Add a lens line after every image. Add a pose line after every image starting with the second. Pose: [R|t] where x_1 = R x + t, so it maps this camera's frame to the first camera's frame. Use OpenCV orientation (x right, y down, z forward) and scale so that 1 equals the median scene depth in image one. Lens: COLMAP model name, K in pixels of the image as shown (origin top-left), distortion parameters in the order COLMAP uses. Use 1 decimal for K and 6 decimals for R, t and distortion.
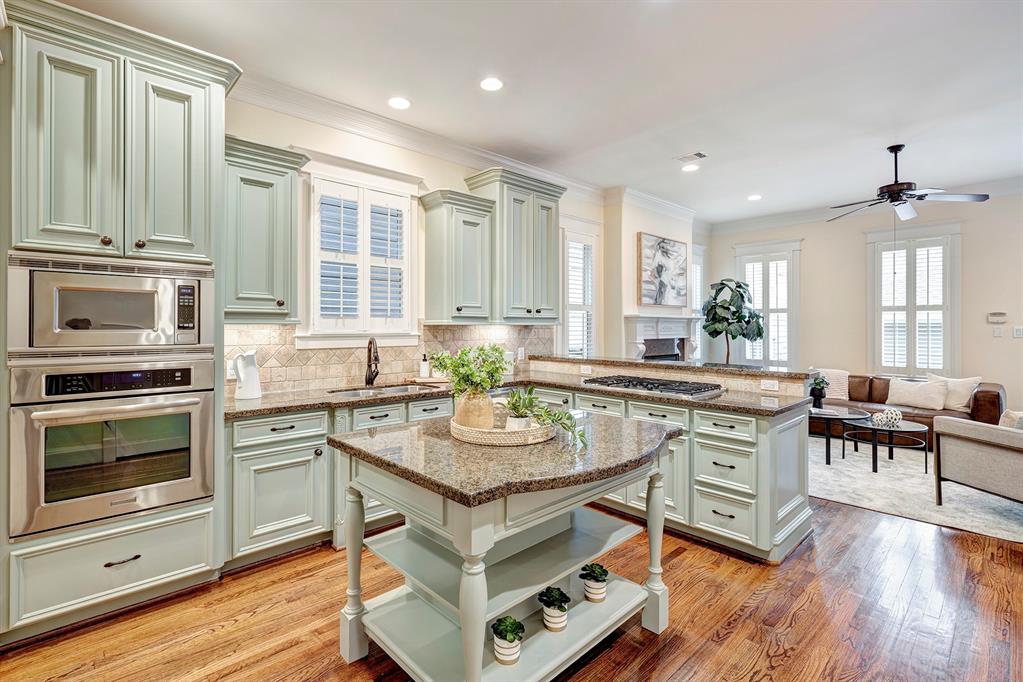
lens RADIAL K [[466.6, 0, 515.5], [0, 466.6, 324.0], [0, 0, 1]] dist [-0.002969, -0.000220]
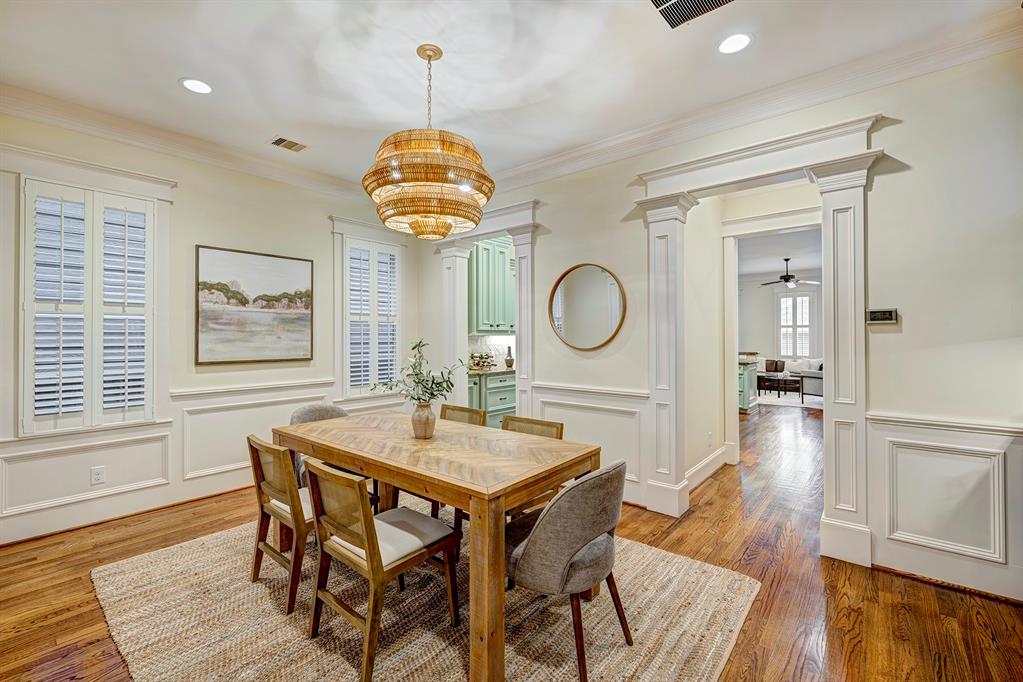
lens RADIAL K [[443.4, 0, 511.1], [0, 443.4, 332.5], [0, 0, 1]] dist [-0.002571, -0.000420]
pose [[0.992713, 0.000238, 0.120503, -0.657622], [-0.000356, 0.999999, 0.000950, -0.009294], [-0.120502, -0.000986, 0.992713, -0.828269]]
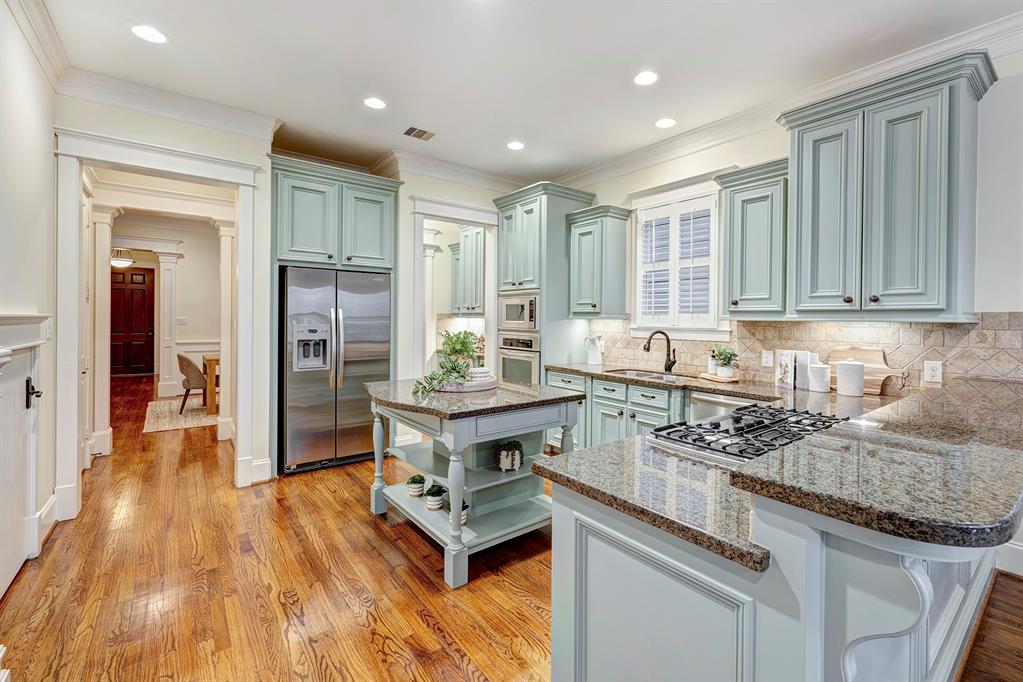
lens RADIAL K [[443.4, 0, 550.6], [0, 443.4, 320.5], [0, 0, 1]] dist [-0.002571, -0.000420]
pose [[-0.047203, 0.001860, -0.998884, 0.511496], [-0.005438, 0.999983, 0.002119, 0.001364], [0.998871, 0.005532, -0.047192, 0.477014]]
